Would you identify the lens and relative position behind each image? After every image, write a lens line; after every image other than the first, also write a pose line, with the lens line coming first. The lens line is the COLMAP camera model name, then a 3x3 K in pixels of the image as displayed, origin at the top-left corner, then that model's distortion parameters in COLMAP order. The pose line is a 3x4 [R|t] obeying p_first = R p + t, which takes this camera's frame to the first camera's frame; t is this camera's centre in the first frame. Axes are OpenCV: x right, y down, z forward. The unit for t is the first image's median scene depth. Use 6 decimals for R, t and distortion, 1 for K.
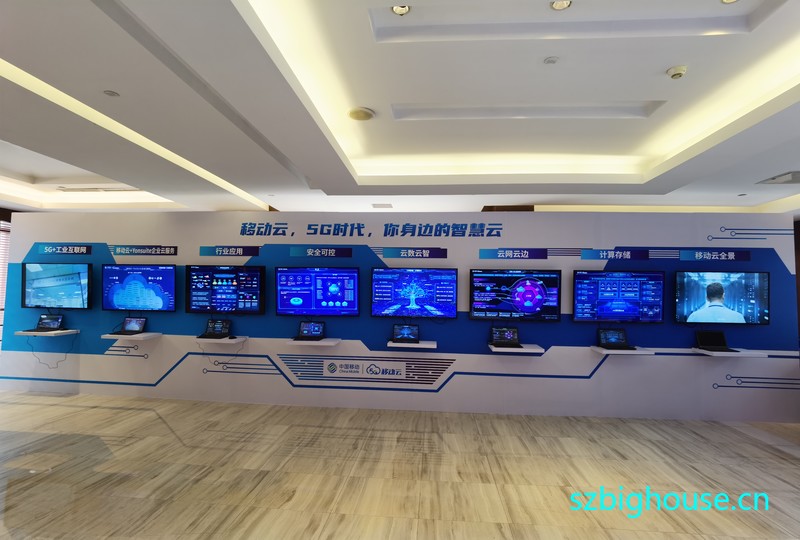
lens RADIAL K [[408.3, 0, 400.0], [0, 408.3, 270.0], [0, 0, 1]] dist [0.036976, -0.072970]
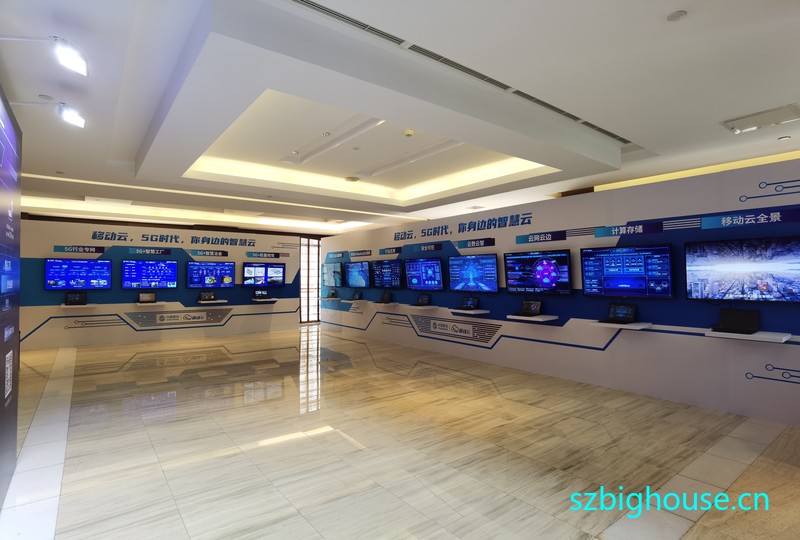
lens RADIAL K [[408.3, 0, 400.0], [0, 408.3, 270.0], [0, 0, 1]] dist [0.036976, -0.072970]
pose [[0.672886, -0.031956, -0.739056, 0.839377], [0.055720, 0.998418, 0.007561, 0.020452], [0.737645, -0.046268, 0.673601, -0.074294]]
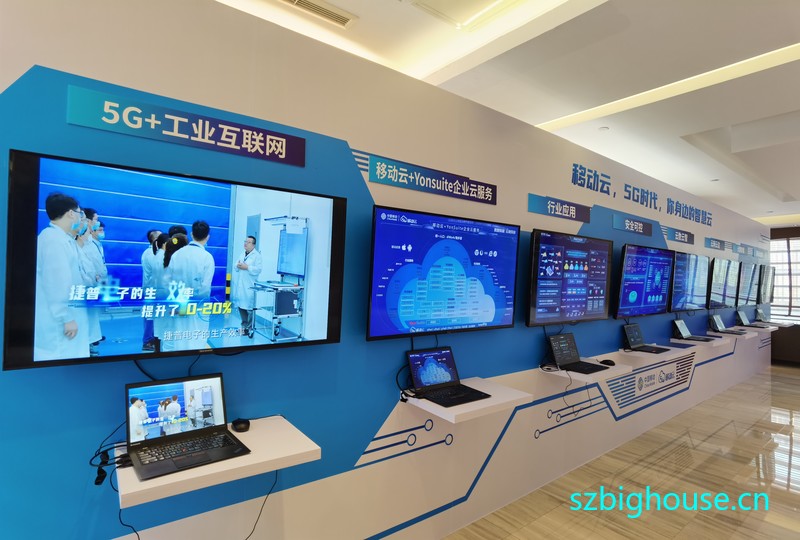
lens RADIAL K [[418.0, 0, 400.0], [0, 418.0, 270.0], [0, 0, 1]] dist [-0.037497, 0.000001]
pose [[0.725916, 0.010545, 0.687702, -0.991964], [-0.047261, 0.998284, 0.034580, 0.027551], [-0.686158, -0.057604, 0.725169, 0.764838]]
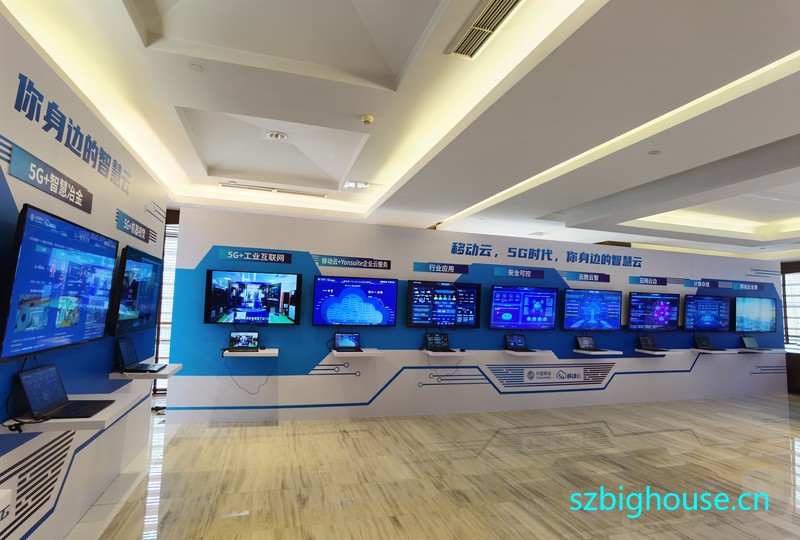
lens RADIAL K [[408.3, 0, 400.0], [0, 408.3, 270.0], [0, 0, 1]] dist [0.036976, -0.072970]
pose [[0.926256, 0.043982, 0.374321, -0.937244], [-0.036928, 0.998980, -0.026000, -0.010087], [-0.375082, 0.010260, 0.926935, 0.073971]]
